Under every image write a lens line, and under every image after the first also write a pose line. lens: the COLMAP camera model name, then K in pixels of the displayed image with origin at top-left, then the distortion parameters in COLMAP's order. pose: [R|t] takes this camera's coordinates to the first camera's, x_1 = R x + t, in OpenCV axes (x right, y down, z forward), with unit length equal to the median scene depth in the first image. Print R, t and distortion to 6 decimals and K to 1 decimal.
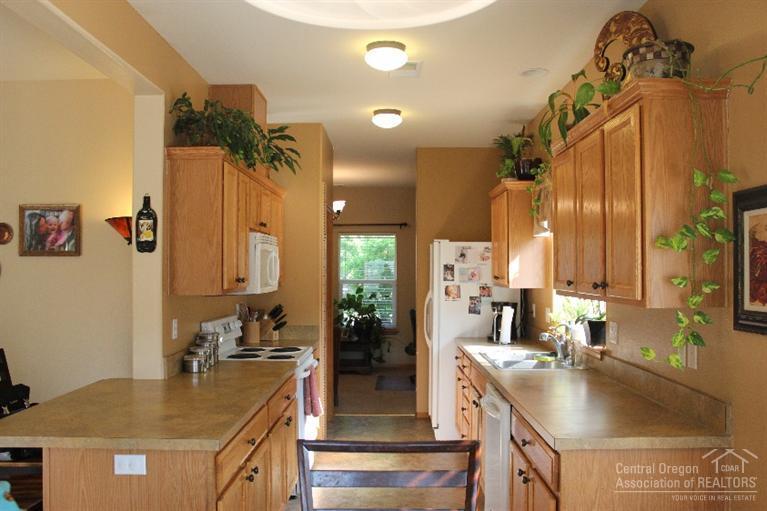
lens RADIAL K [[679.6, 0, 382.0], [0, 679.6, 256.6], [0, 0, 1]] dist [-0.129226, 0.154277]
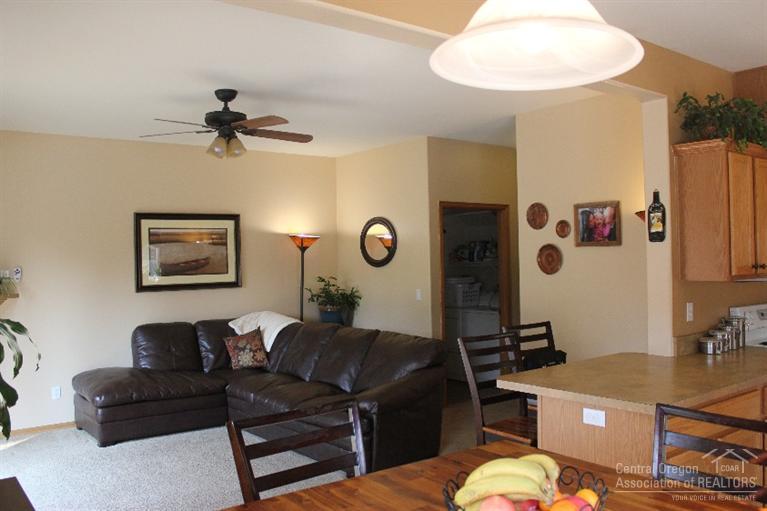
lens RADIAL K [[679.6, 0, 380.7], [0, 679.6, 254.8], [0, 0, 1]] dist [-0.129226, 0.154277]
pose [[0.626996, -0.013936, -0.778898, 0.220646], [0.031800, 0.999464, 0.007716, -0.008160], [0.778374, -0.029607, 0.627103, -0.055120]]
